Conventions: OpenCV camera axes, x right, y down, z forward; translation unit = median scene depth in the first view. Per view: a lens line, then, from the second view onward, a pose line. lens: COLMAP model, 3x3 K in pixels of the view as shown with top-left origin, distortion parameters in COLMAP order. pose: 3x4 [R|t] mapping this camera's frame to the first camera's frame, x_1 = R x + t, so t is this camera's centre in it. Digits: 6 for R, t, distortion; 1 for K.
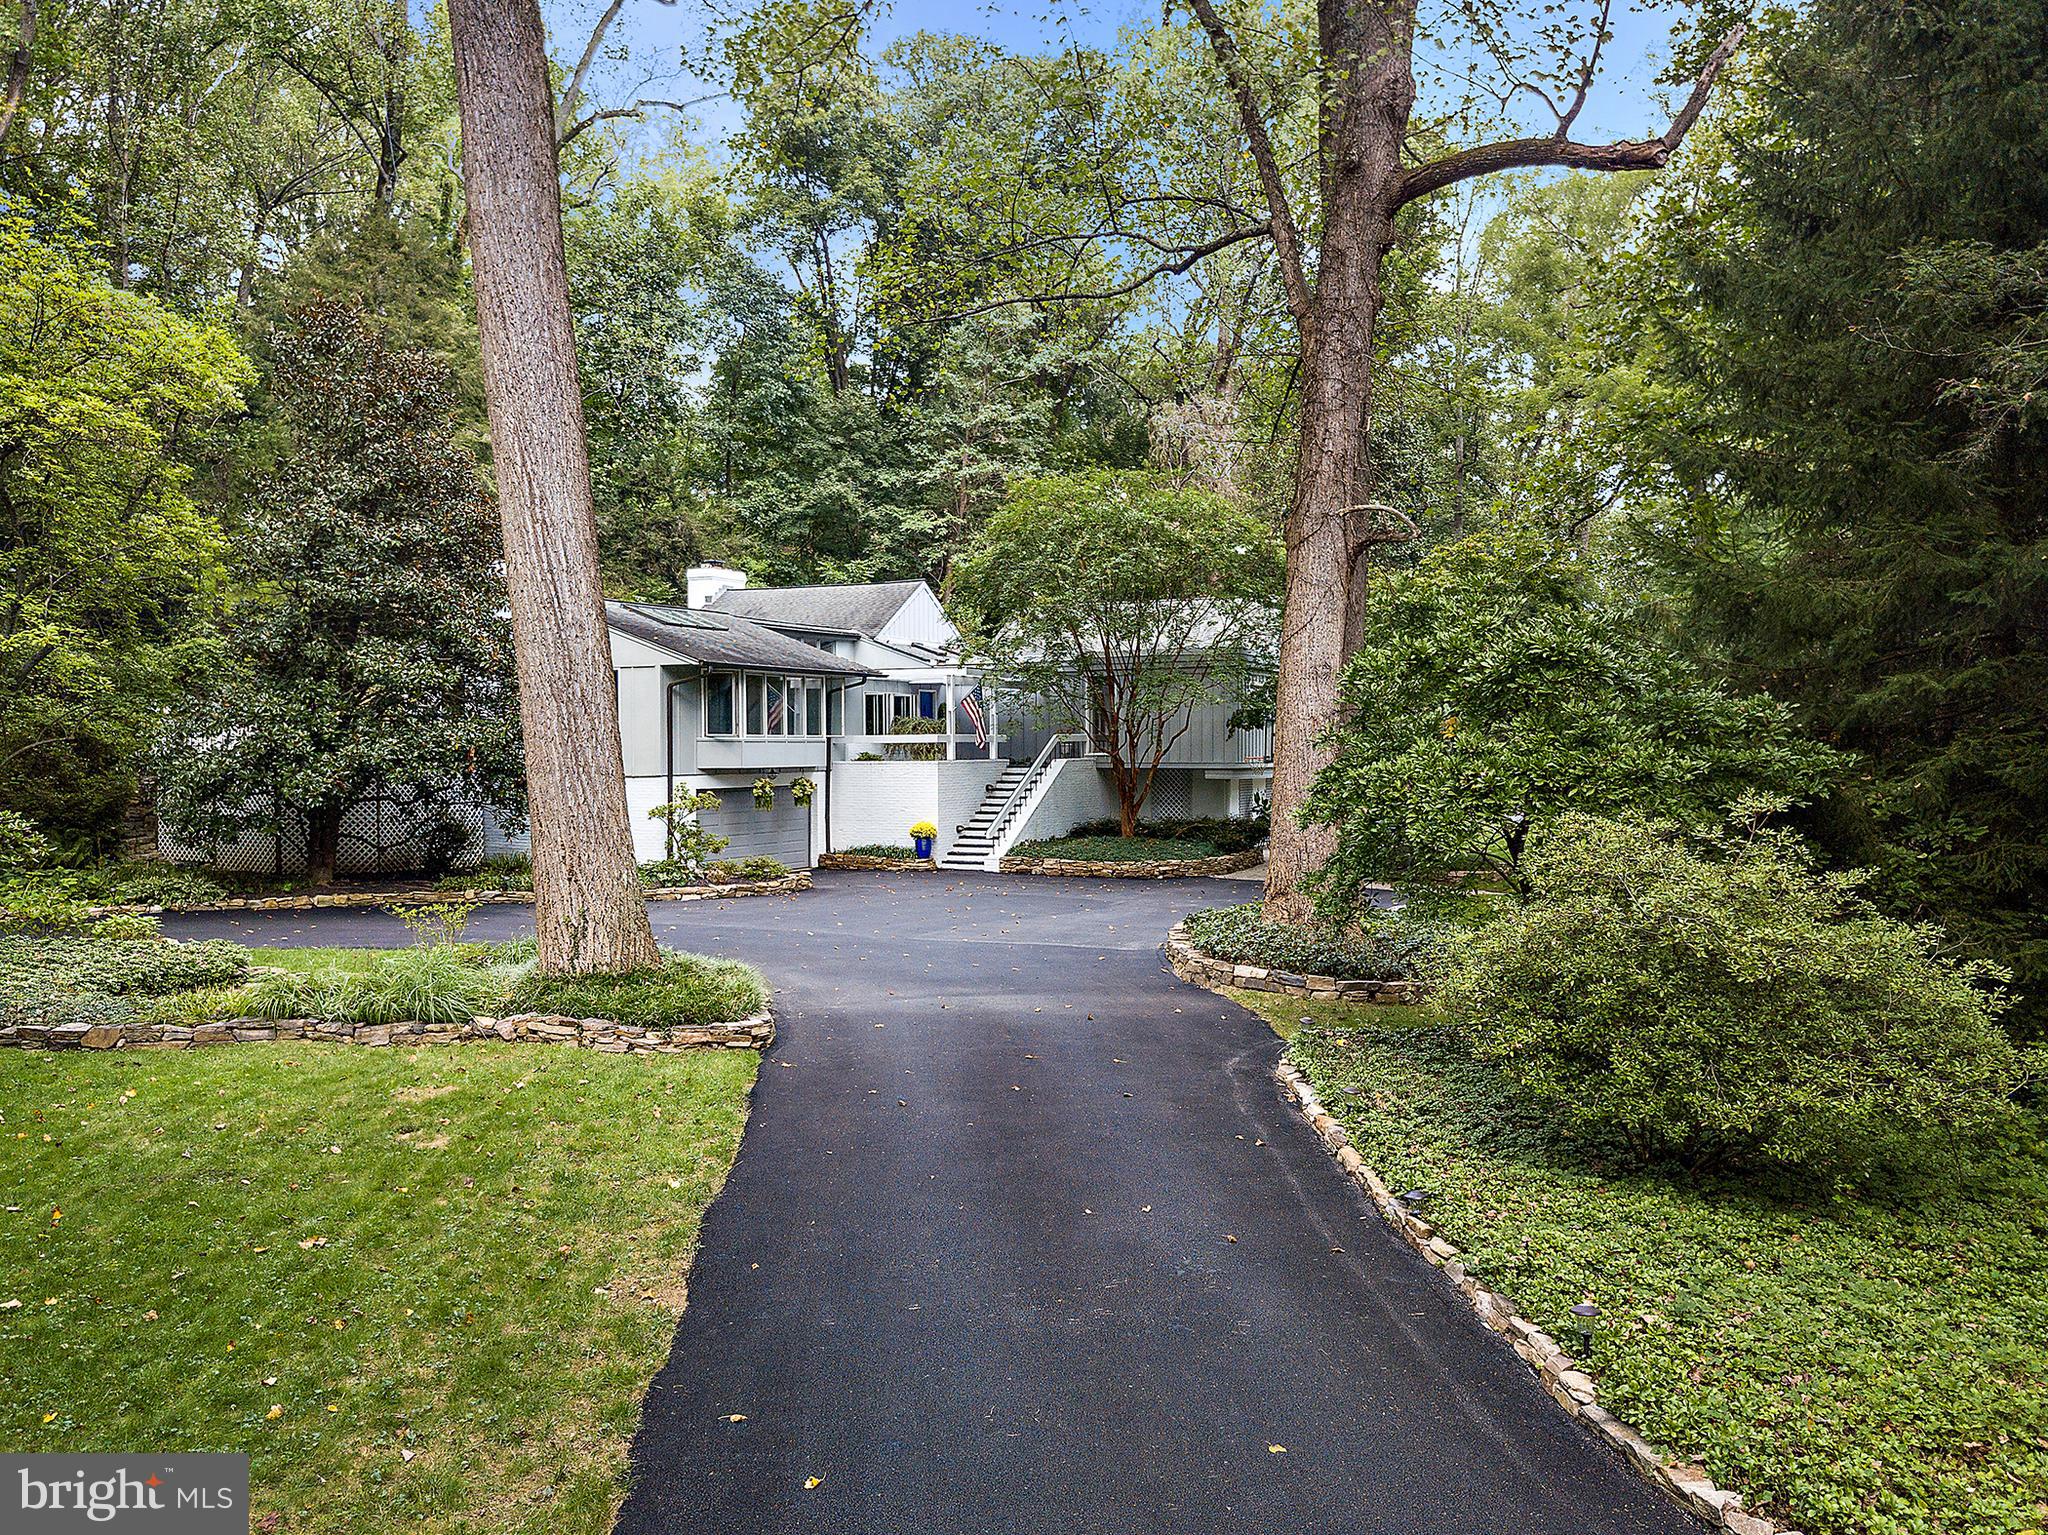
lens RADIAL K [[1556.6, 0, 1024.0], [0, 1556.6, 767.5], [0, 0, 1]] dist [-0.000230, -0.000085]
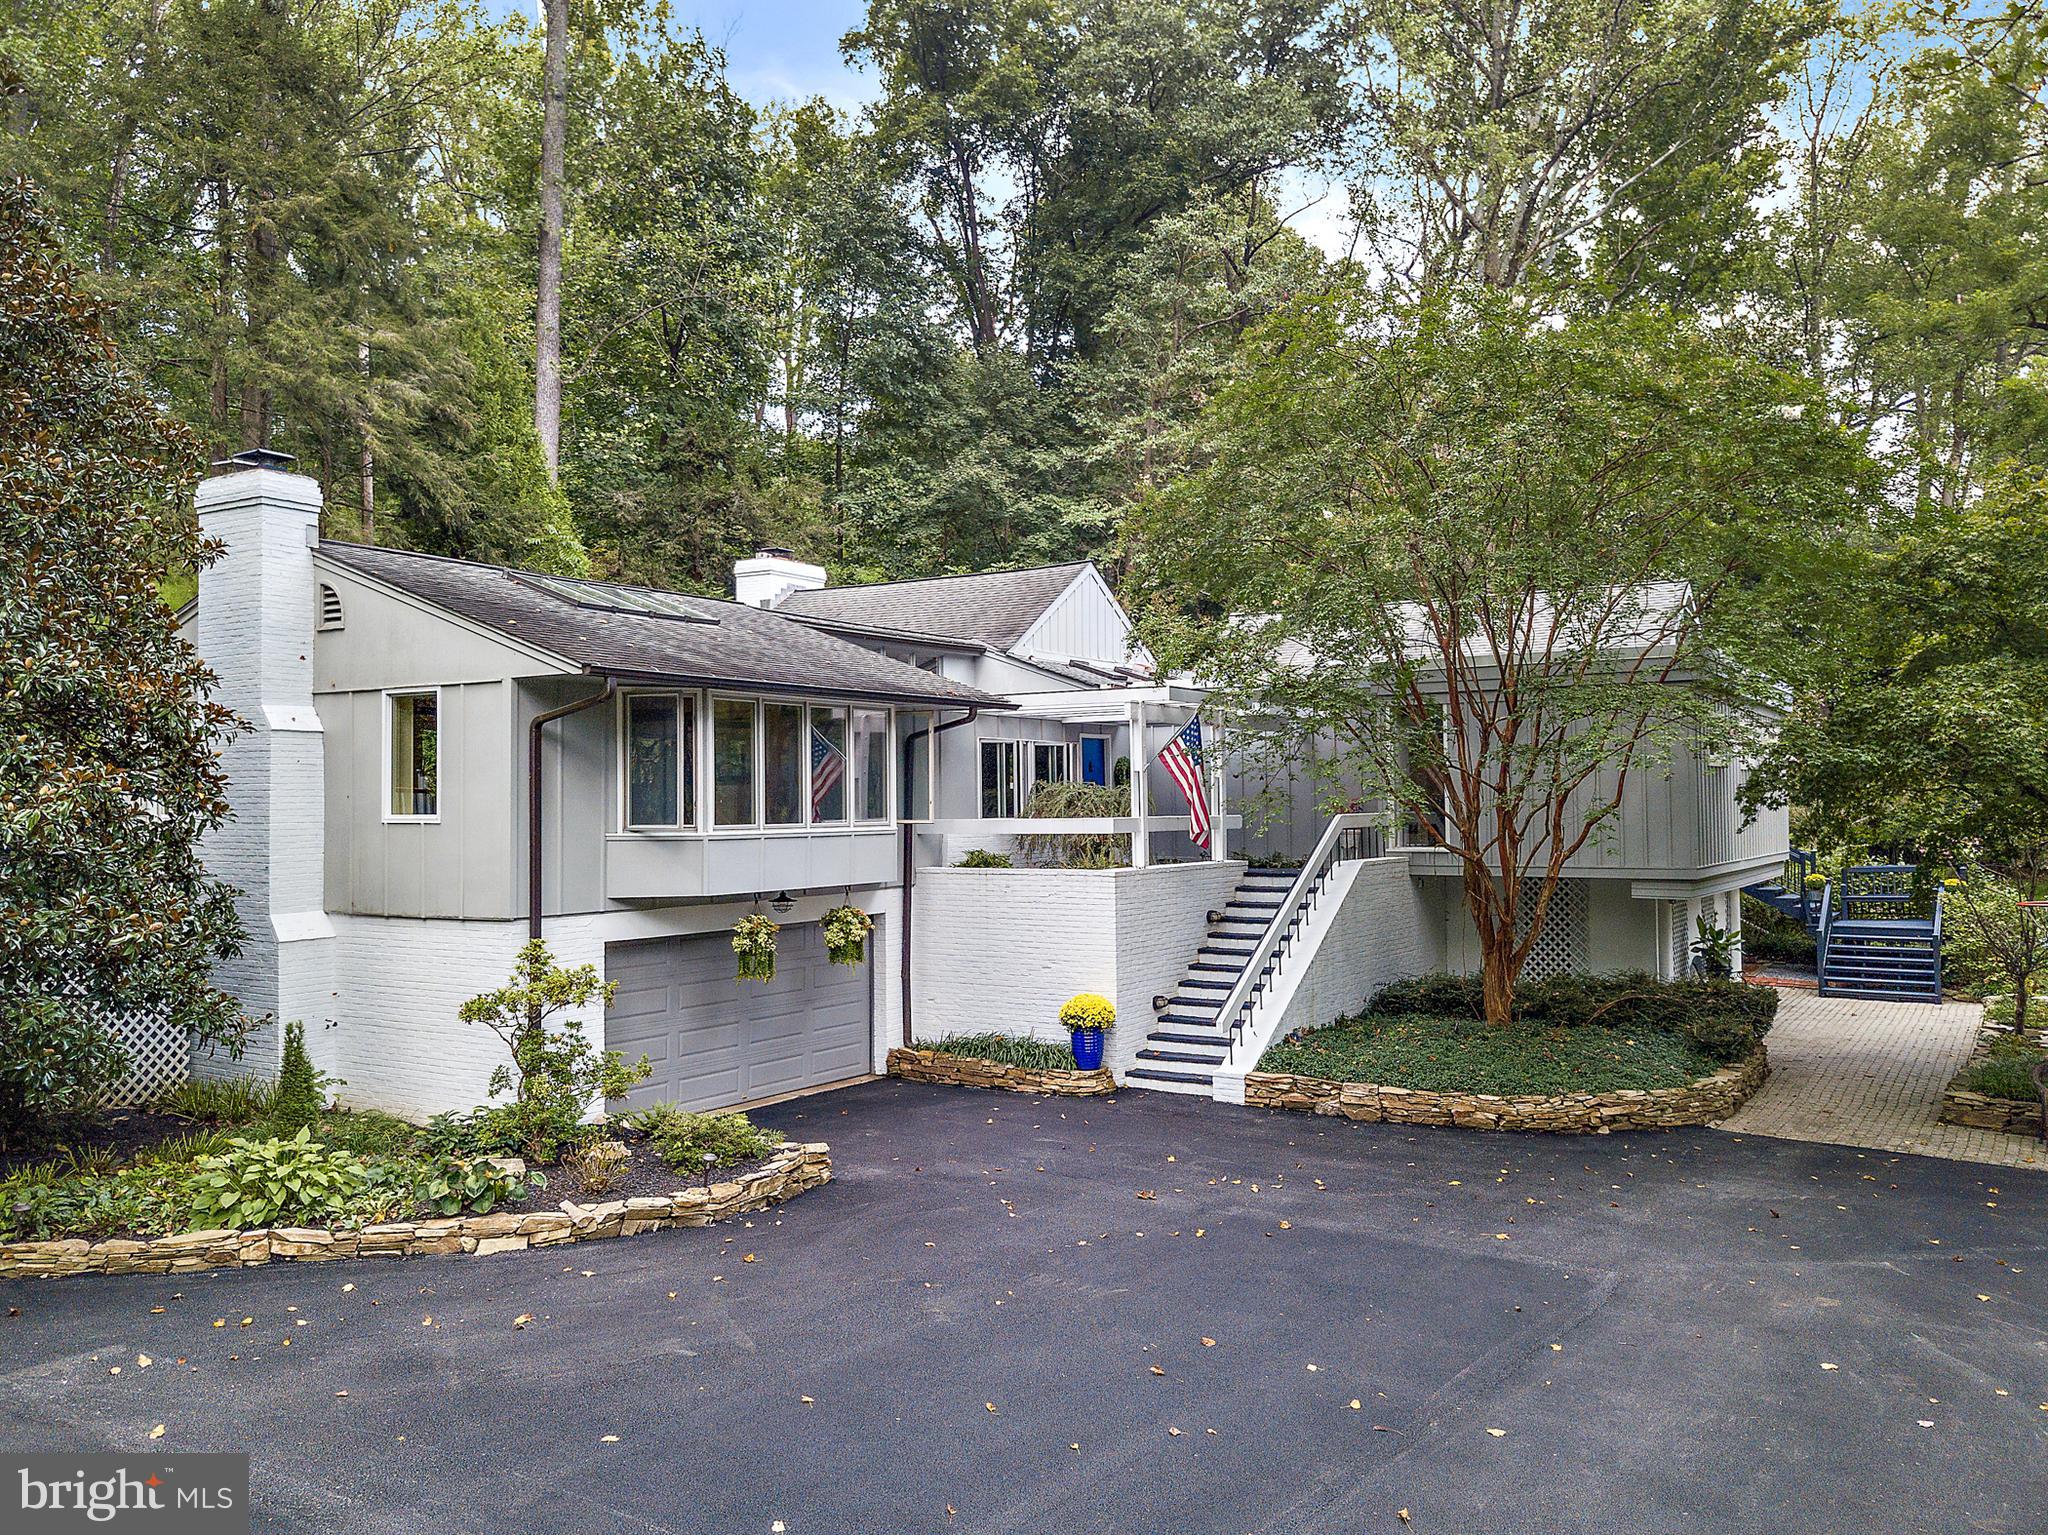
lens RADIAL K [[1564.1, 0, 1021.3], [0, 1564.1, 739.0], [0, 0, 1]] dist [0.257160, -0.000254]
pose [[0.993459, -0.009846, -0.113767, -0.025270], [0.003397, 0.998383, -0.056737, -0.016810], [0.114142, 0.055980, 0.991886, 0.453870]]
